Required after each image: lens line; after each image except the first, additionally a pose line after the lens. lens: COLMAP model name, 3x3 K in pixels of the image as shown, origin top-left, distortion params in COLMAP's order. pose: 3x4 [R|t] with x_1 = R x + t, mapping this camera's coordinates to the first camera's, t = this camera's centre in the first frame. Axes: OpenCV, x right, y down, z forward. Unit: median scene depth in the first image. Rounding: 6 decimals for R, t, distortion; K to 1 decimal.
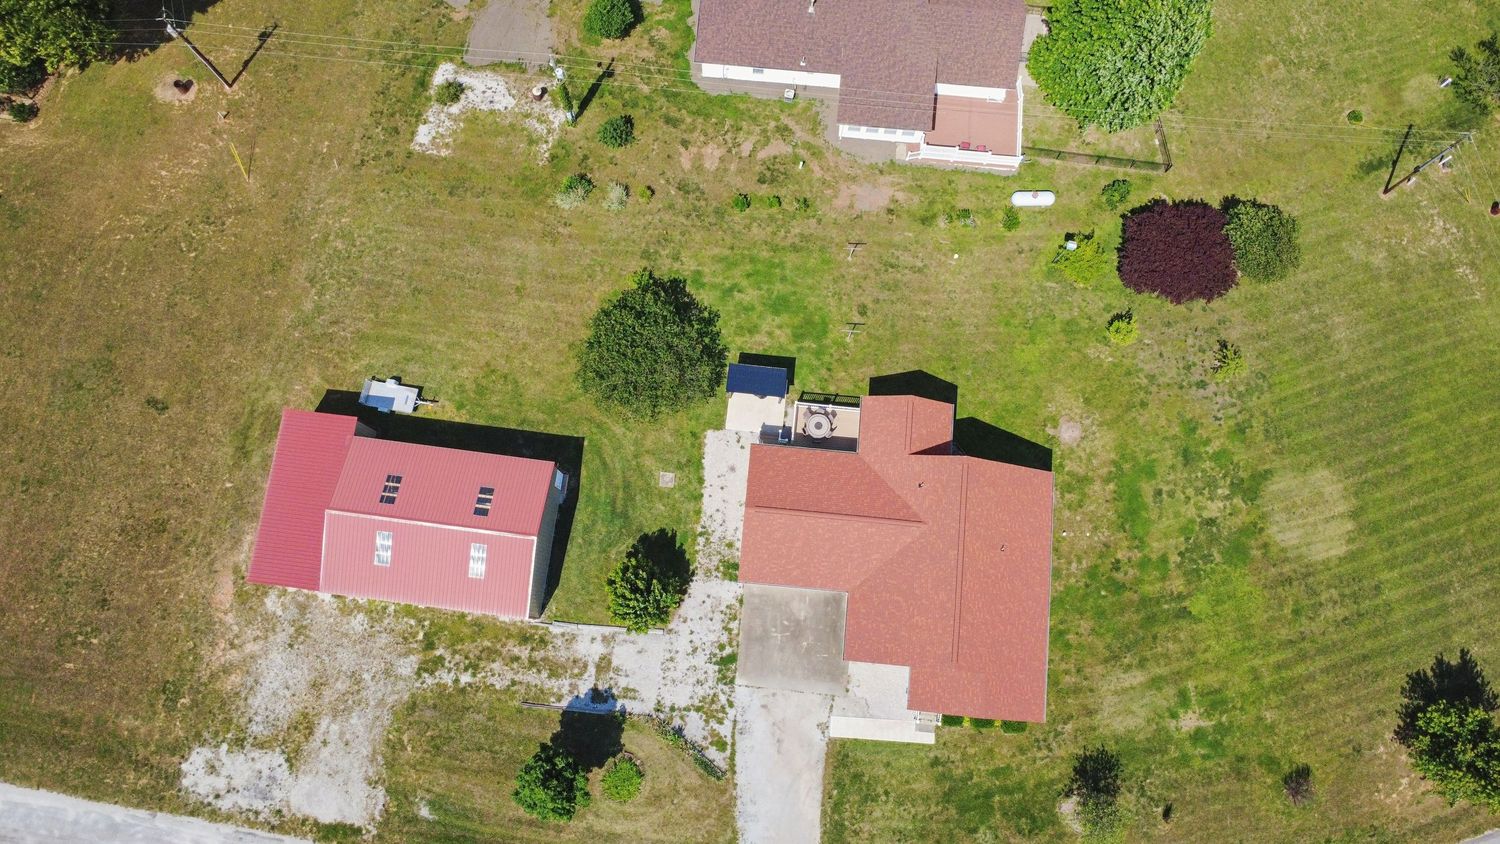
lens RADIAL K [[1093.8, 0, 750.4], [0, 1093.8, 416.6], [0, 0, 1]] dist [-0.002013, 0.003911]
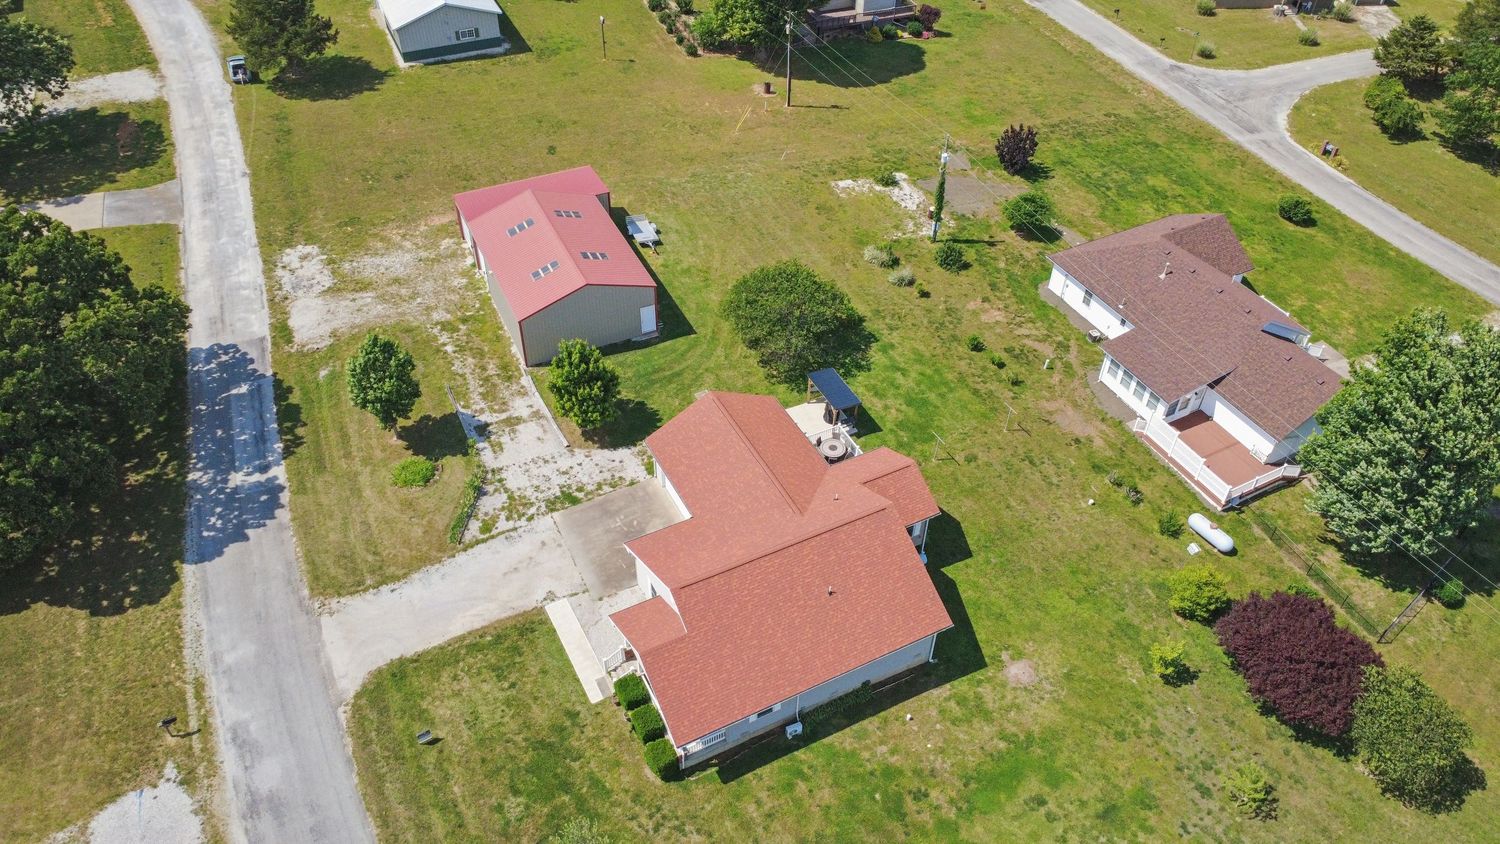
lens RADIAL K [[1093.8, 0, 750.4], [0, 1093.8, 416.6], [0, 0, 1]] dist [-0.002013, 0.003911]
pose [[0.539516, 0.569584, -0.620078, 0.588057], [-0.826868, 0.497308, -0.262628, 0.298683], [0.158781, 0.654415, 0.739277, 0.277429]]
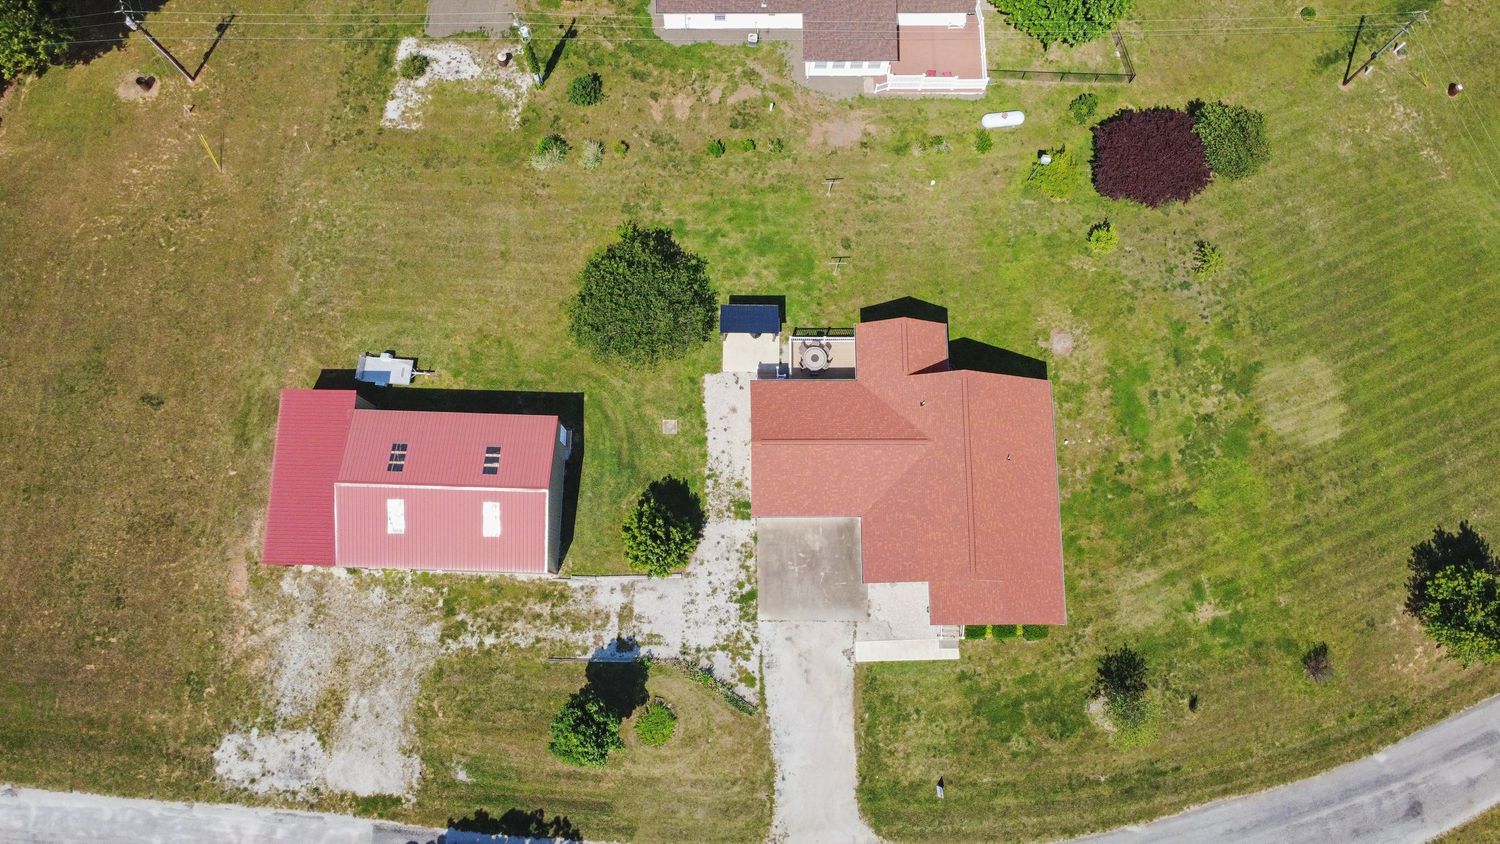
lens RADIAL K [[1093.8, 0, 750.4], [0, 1093.8, 416.6], [0, 0, 1]] dist [-0.002013, 0.003911]
pose [[0.995186, -0.095685, 0.021213, -0.023355], [0.095647, 0.995411, 0.002815, 0.053154], [-0.021385, -0.000772, 0.999771, -0.006327]]
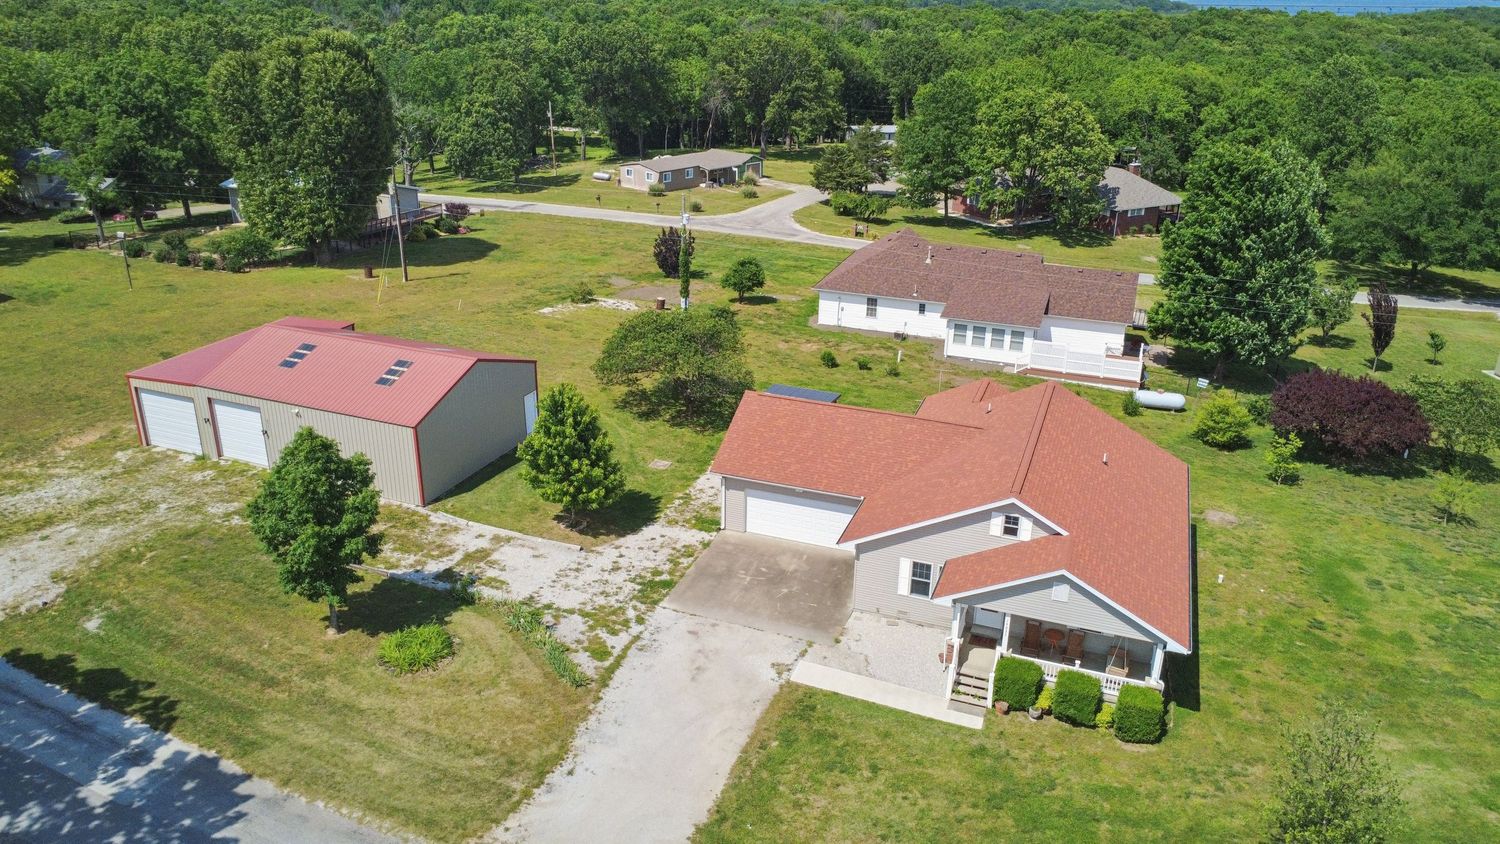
lens RADIAL K [[1093.8, 0, 750.4], [0, 1093.8, 416.6], [0, 0, 1]] dist [-0.002013, 0.003911]
pose [[0.966093, 0.099293, -0.238337, 0.165578], [-0.253721, 0.536156, -0.805085, 0.646220], [0.047847, 0.838258, 0.543170, 0.564945]]
